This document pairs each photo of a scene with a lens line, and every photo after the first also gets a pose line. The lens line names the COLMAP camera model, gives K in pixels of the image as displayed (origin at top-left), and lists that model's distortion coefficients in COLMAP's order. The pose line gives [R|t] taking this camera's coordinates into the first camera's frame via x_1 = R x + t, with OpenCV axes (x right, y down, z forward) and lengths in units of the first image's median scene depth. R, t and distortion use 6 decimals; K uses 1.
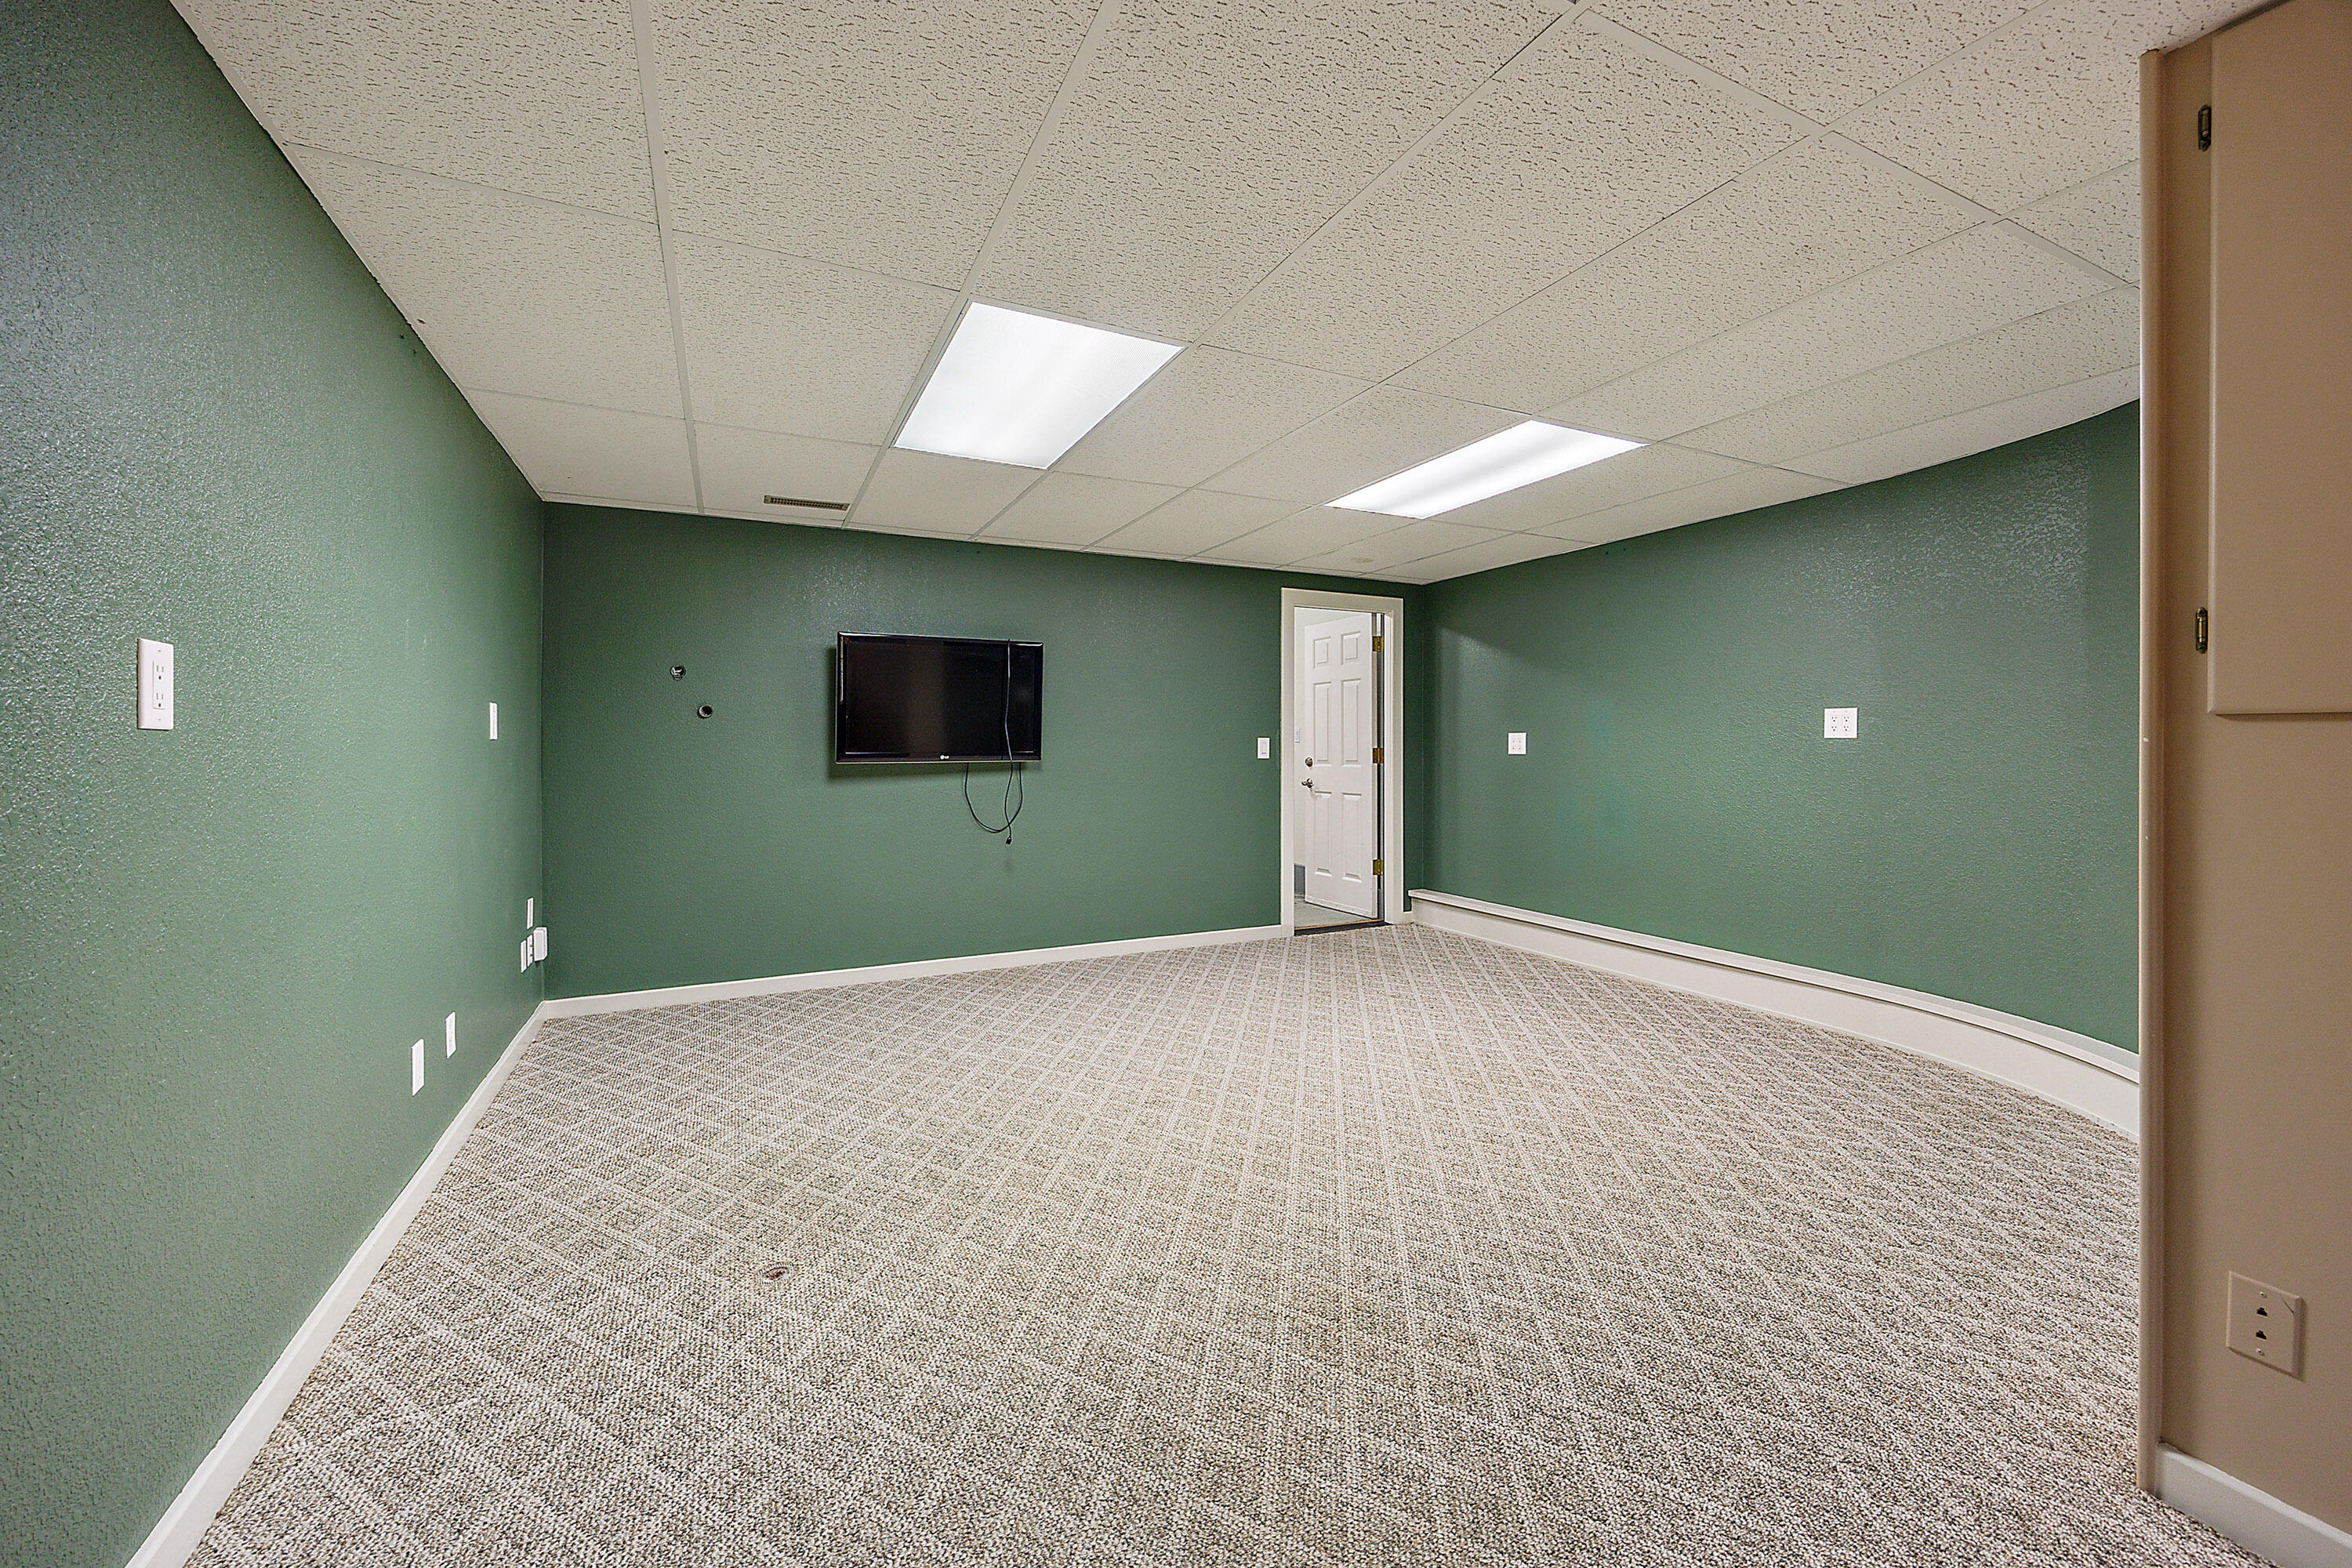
lens RADIAL K [[904.5, 0, 1185.2], [0, 904.5, 754.1], [0, 0, 1]] dist [-0.003716, -0.000197]
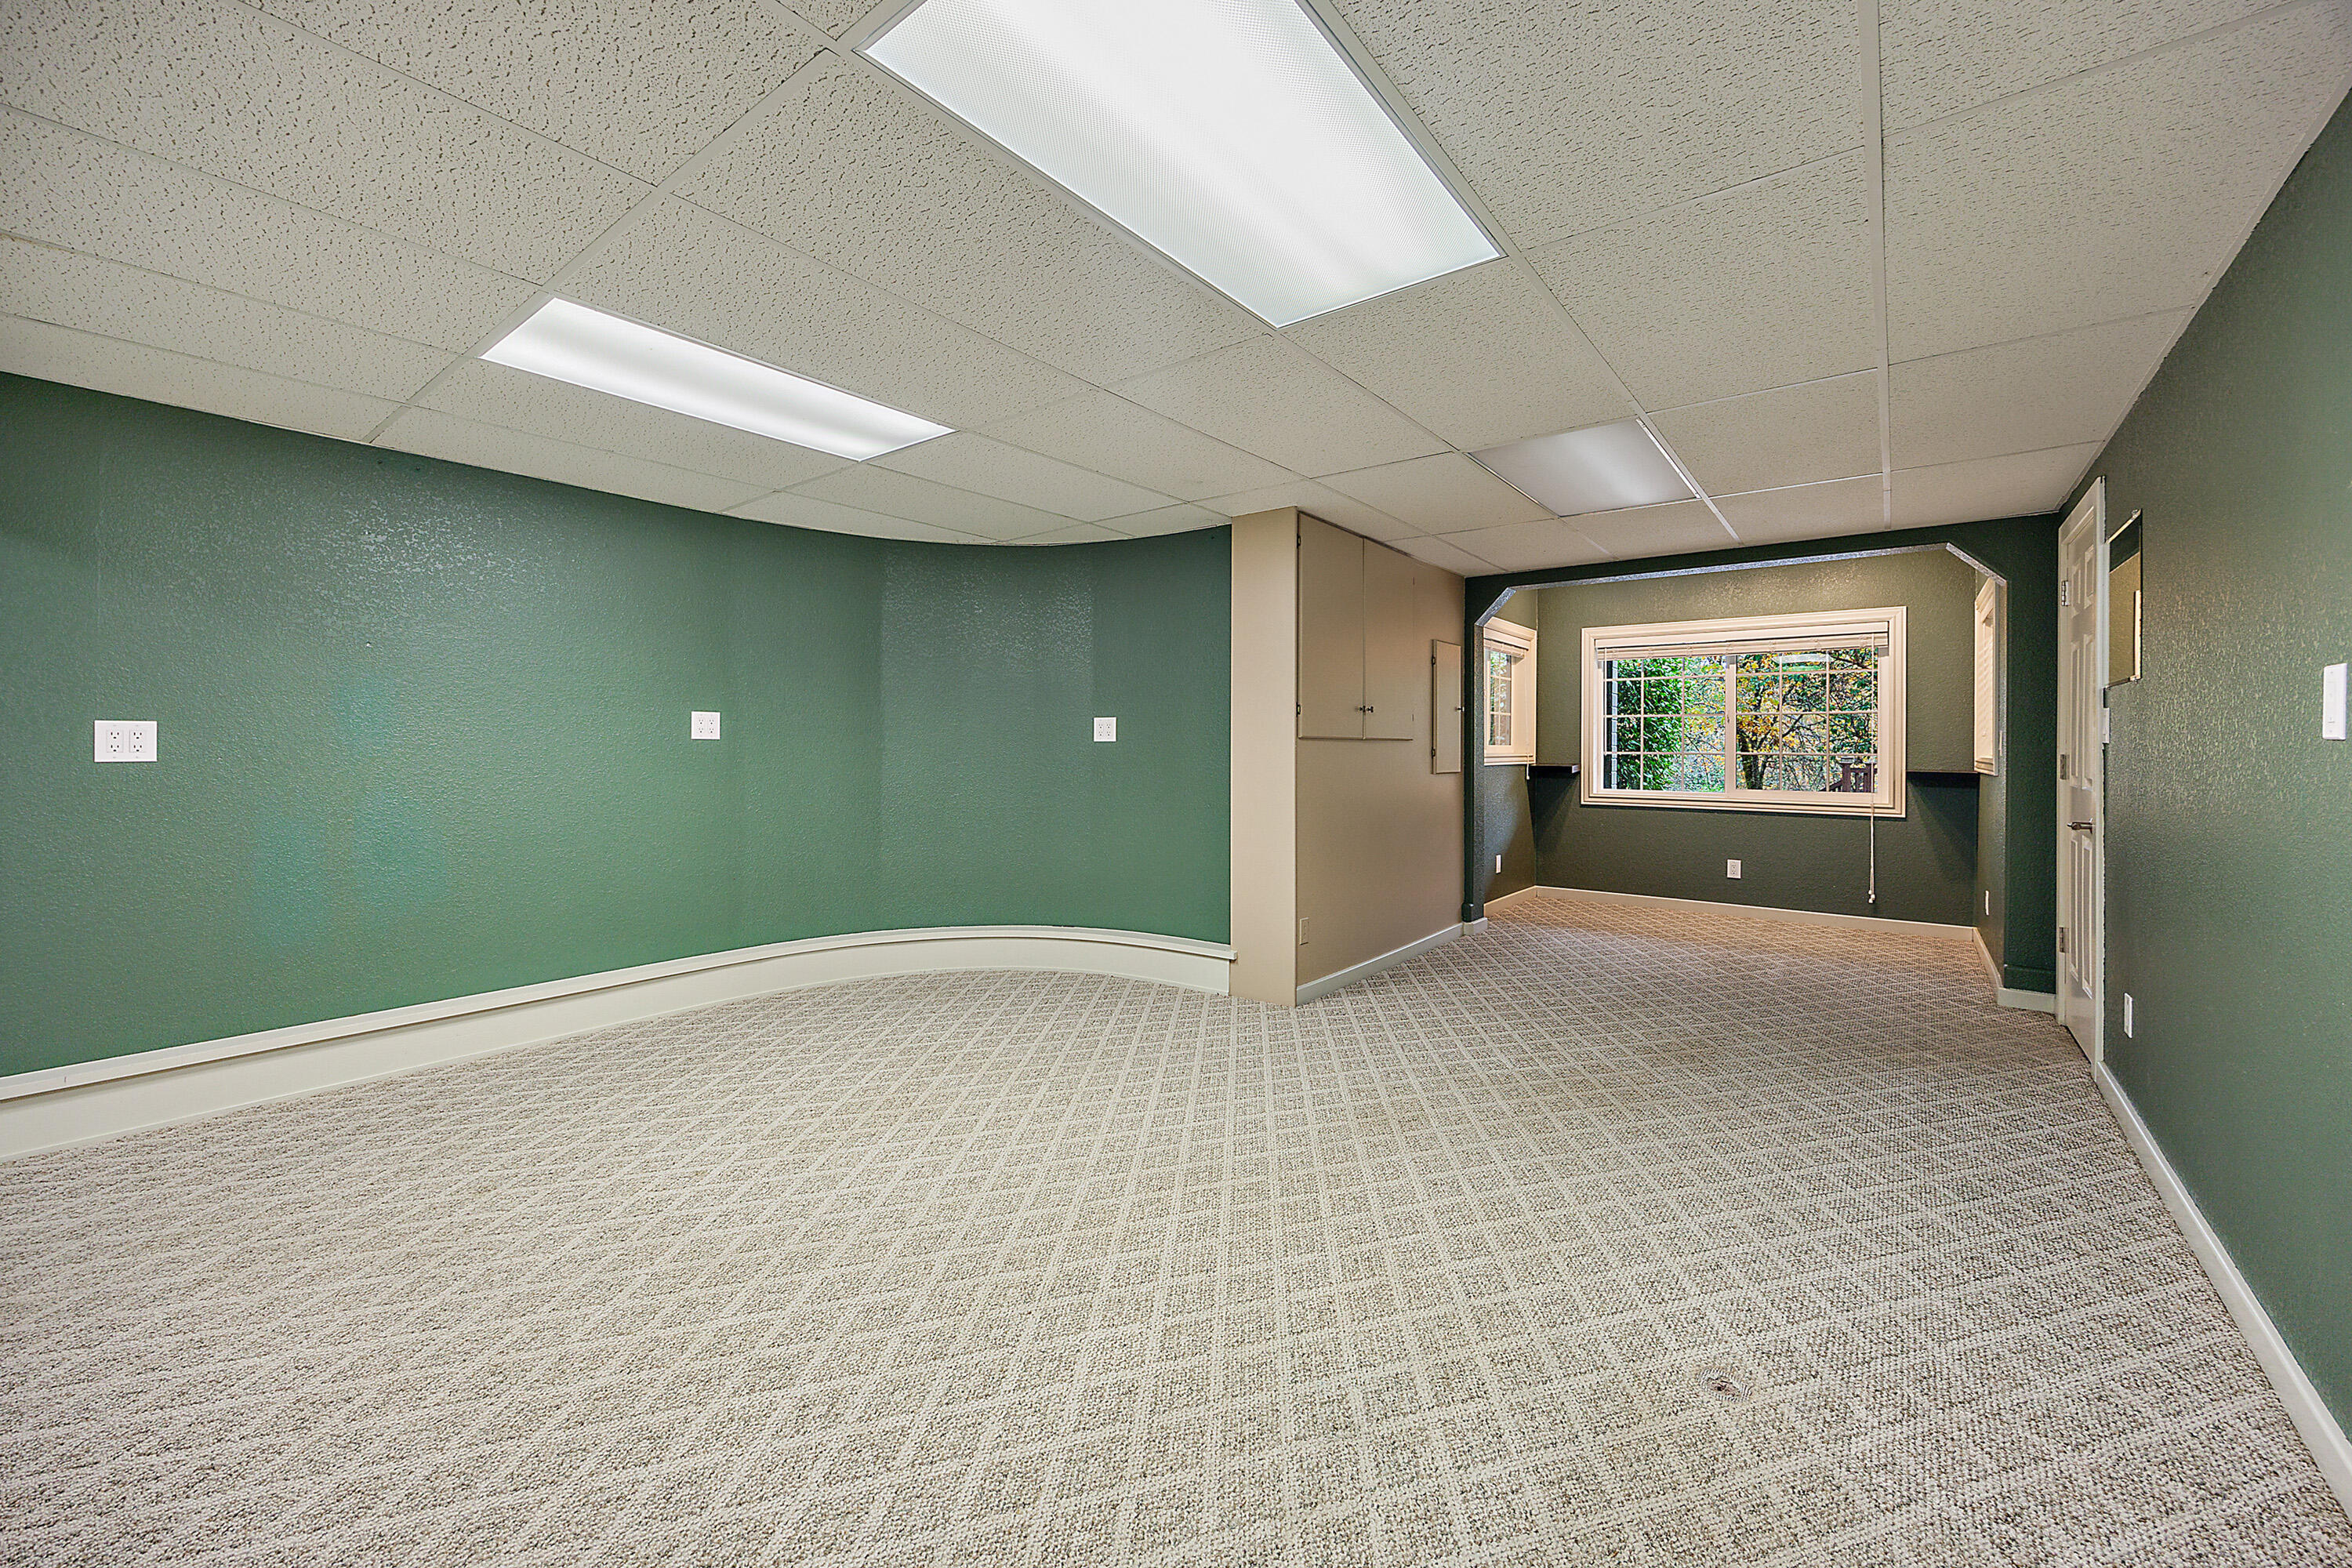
lens RADIAL K [[904.5, 0, 1185.2], [0, 904.5, 754.1], [0, 0, 1]] dist [-0.003716, -0.000197]
pose [[-0.427124, -0.005852, 0.904174, -0.628019], [0.002231, 0.999969, 0.007526, -0.008537], [-0.904190, 0.005232, -0.427098, 1.141917]]
